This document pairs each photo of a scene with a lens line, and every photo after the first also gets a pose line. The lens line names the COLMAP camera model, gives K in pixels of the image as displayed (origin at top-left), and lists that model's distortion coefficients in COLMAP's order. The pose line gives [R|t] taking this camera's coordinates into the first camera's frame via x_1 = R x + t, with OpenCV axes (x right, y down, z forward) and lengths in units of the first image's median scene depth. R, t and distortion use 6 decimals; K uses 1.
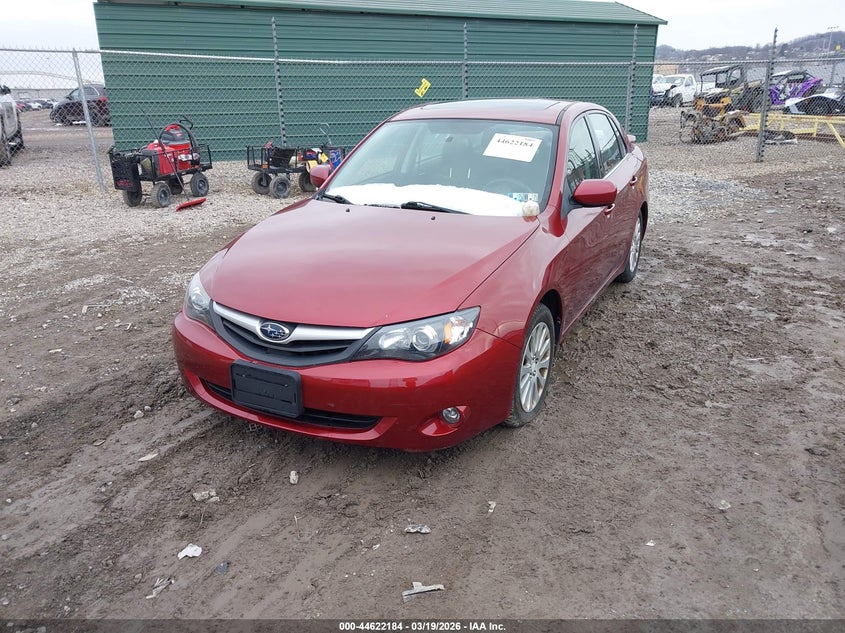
lens RADIAL K [[676.1, 0, 417.8], [0, 676.1, 314.2], [0, 0, 1]] dist [0.004129, 0.002319]
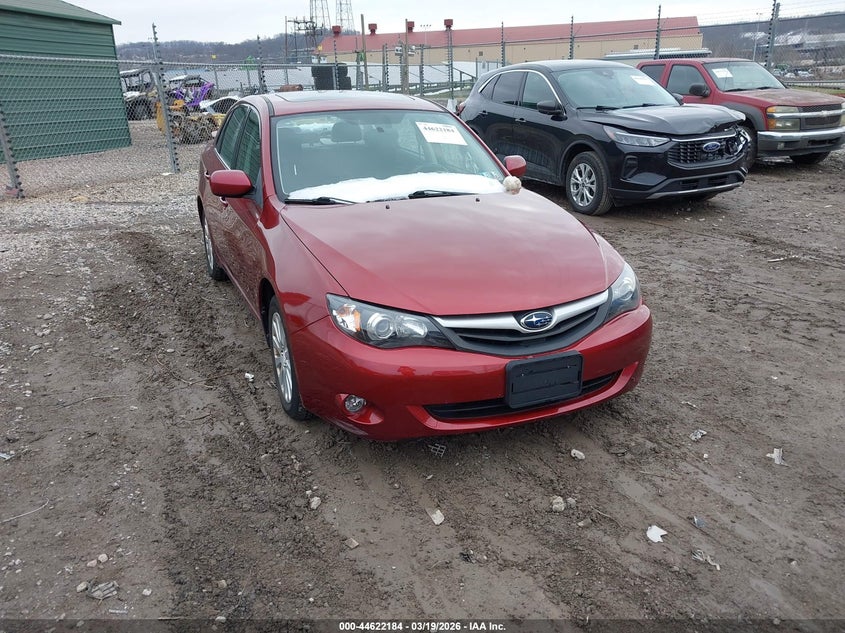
lens RADIAL K [[676.1, 0, 418.0], [0, 676.1, 318.5], [0, 0, 1]] dist [0.004129, 0.002319]
pose [[0.632752, -0.249839, 0.732943, -0.782416], [0.251516, 0.961511, 0.110617, -0.096753], [-0.732370, 0.114354, 0.671236, 0.359047]]
